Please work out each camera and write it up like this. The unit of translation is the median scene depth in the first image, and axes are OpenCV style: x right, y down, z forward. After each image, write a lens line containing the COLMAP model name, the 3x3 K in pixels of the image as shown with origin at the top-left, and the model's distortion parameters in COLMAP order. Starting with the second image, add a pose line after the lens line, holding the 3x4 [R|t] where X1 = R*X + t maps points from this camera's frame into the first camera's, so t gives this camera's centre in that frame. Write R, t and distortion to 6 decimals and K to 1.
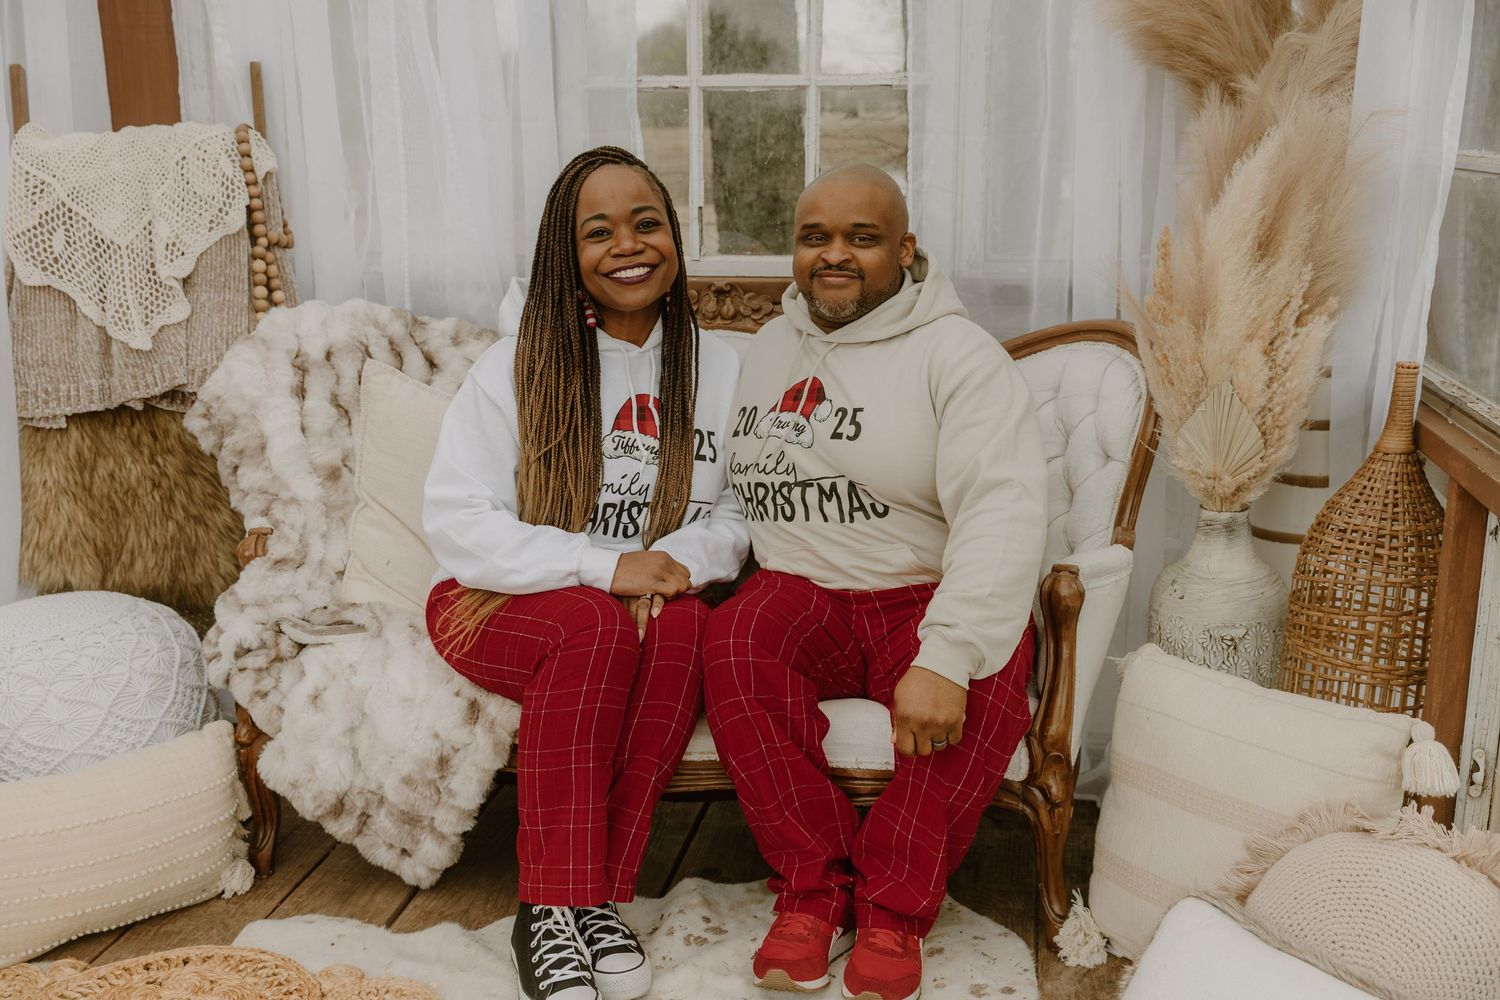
lens RADIAL K [[1644.0, 0, 750.0], [0, 1644.0, 500.0], [0, 0, 1]] dist [-0.015335, 0.024947]
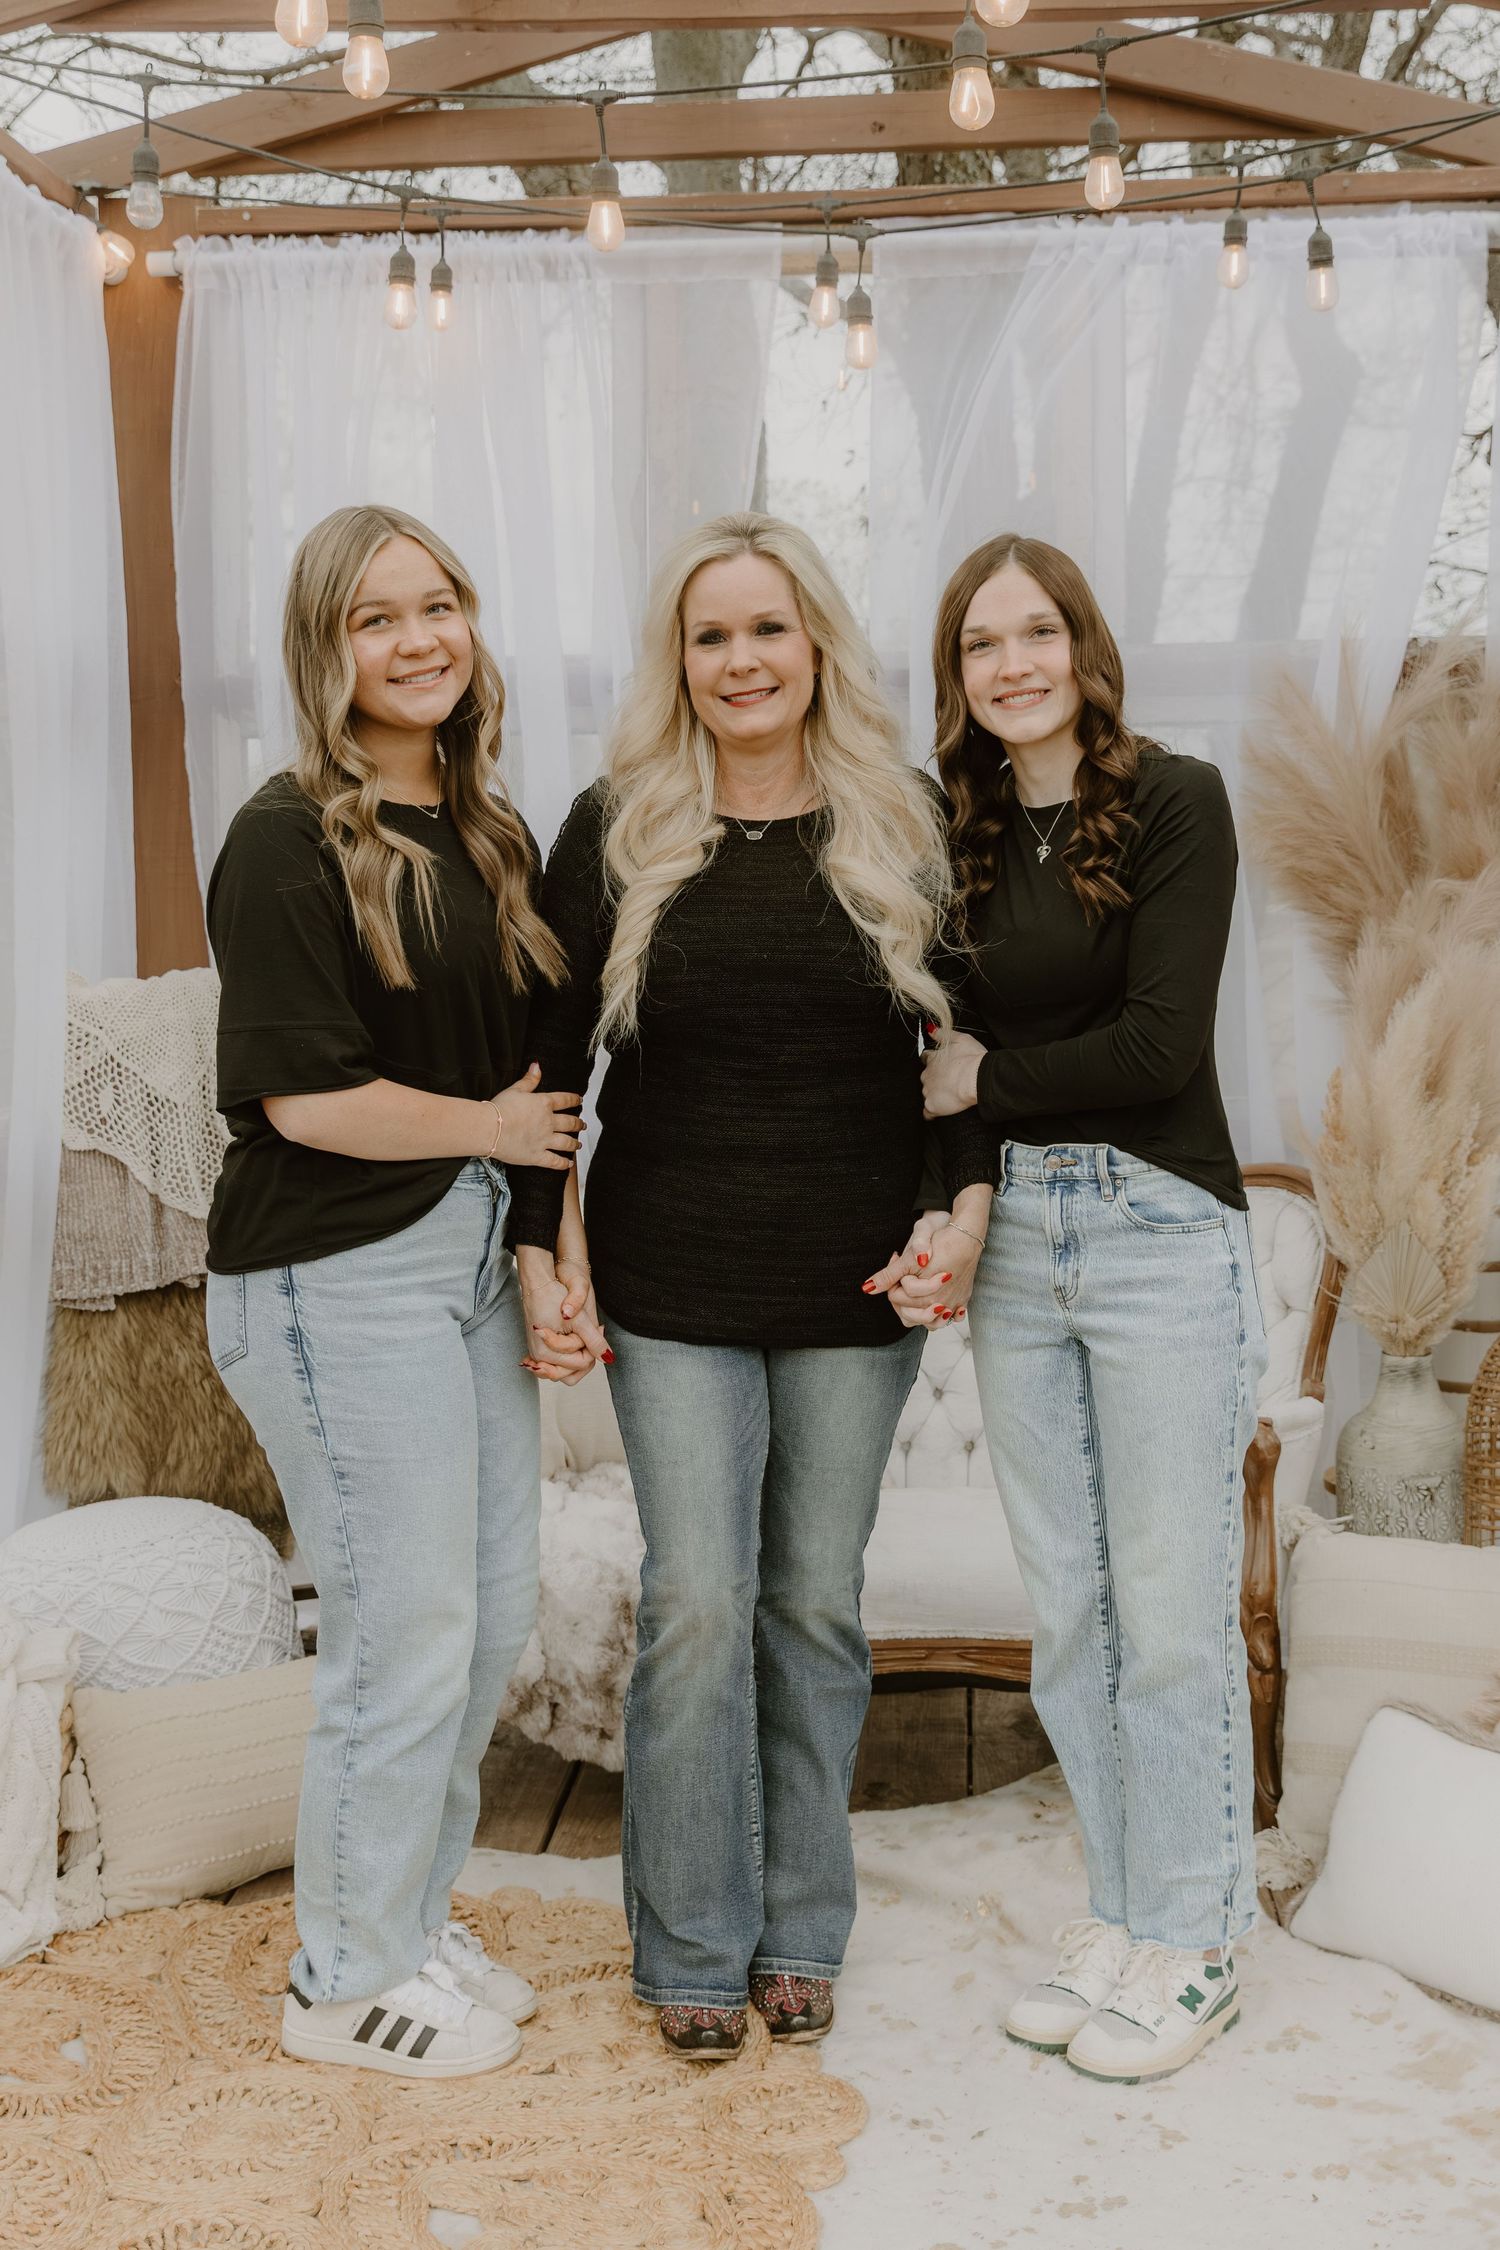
lens RADIAL K [[2522.9, 0, 795.8], [0, 2522.9, 965.6], [0, 0, 1]] dist [-0.010598, -0.008565]
pose [[0.993431, -0.012950, 0.113694, -0.203874], [0.034027, 0.982063, -0.185458, 0.037758], [-0.109253, 0.188108, 0.976053, -0.393596]]
